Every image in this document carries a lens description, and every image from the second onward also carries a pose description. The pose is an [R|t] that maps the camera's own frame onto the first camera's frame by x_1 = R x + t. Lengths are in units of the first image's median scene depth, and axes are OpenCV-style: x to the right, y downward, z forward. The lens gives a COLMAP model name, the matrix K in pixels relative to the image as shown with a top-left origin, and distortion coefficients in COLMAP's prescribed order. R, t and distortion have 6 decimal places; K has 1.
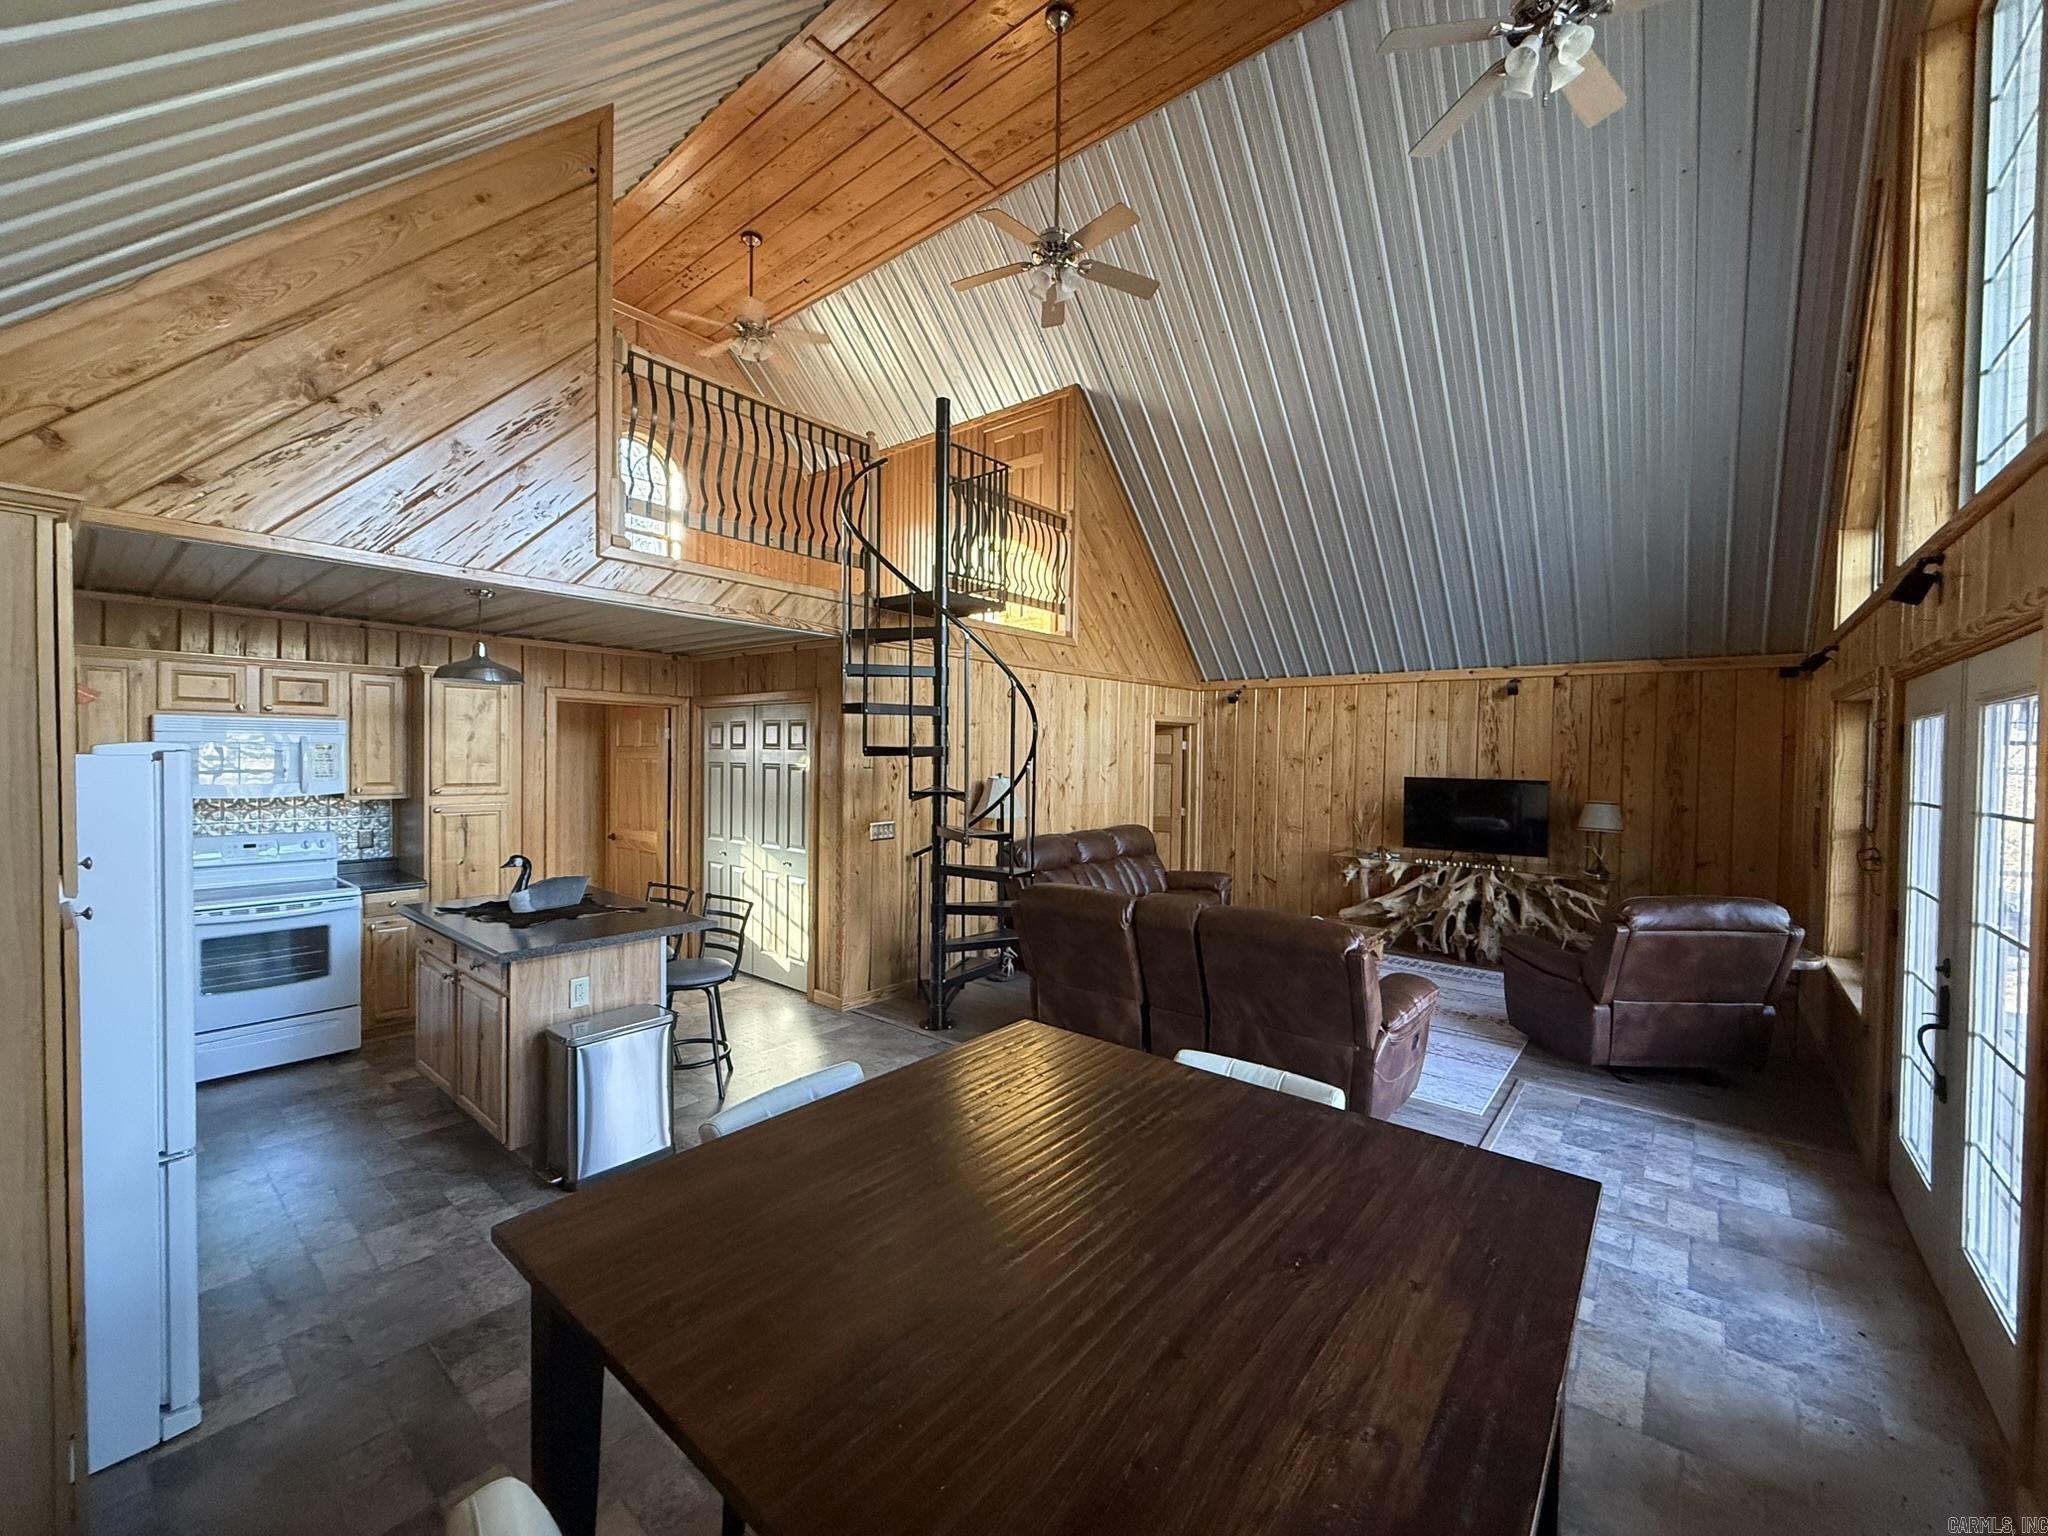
lens RADIAL K [[817.6, 0, 1022.0], [0, 817.6, 770.3], [0, 0, 1]] dist [0.000945, -0.000003]
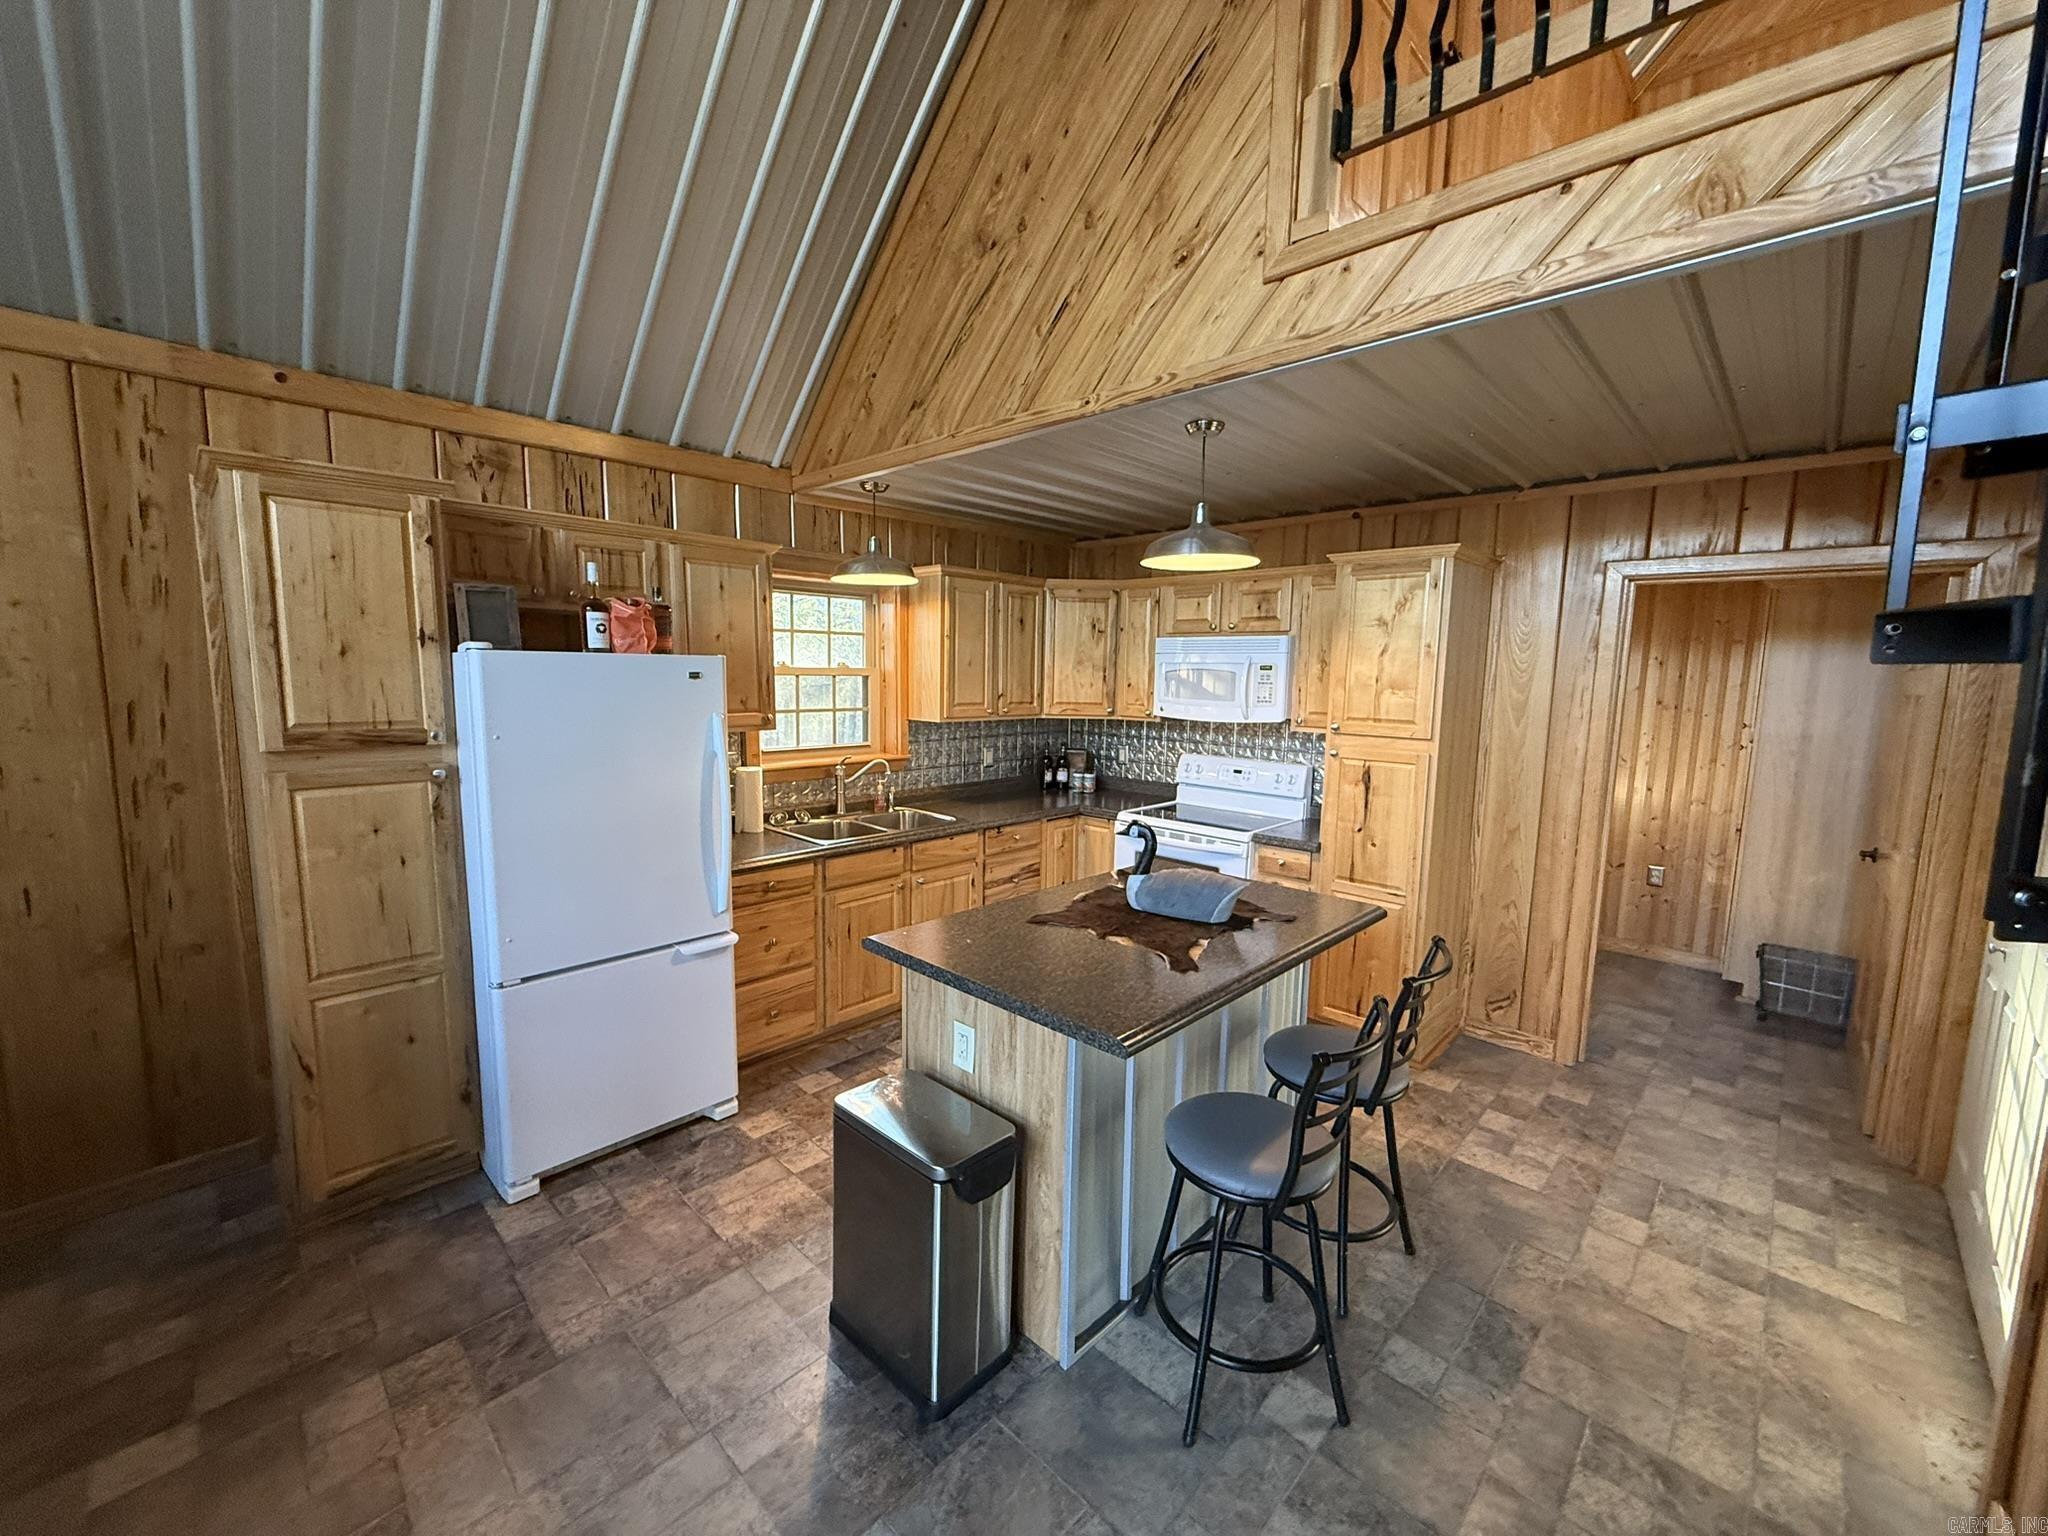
lens RADIAL K [[817.6, 0, 1025.5], [0, 817.6, 775.7], [0, 0, 1]] dist [0.000945, -0.000003]
pose [[-0.081844, 0.110701, -0.990478, 0.034865], [-0.036694, 0.992804, 0.113993, -0.004229], [0.995969, 0.045674, -0.077193, 0.761444]]
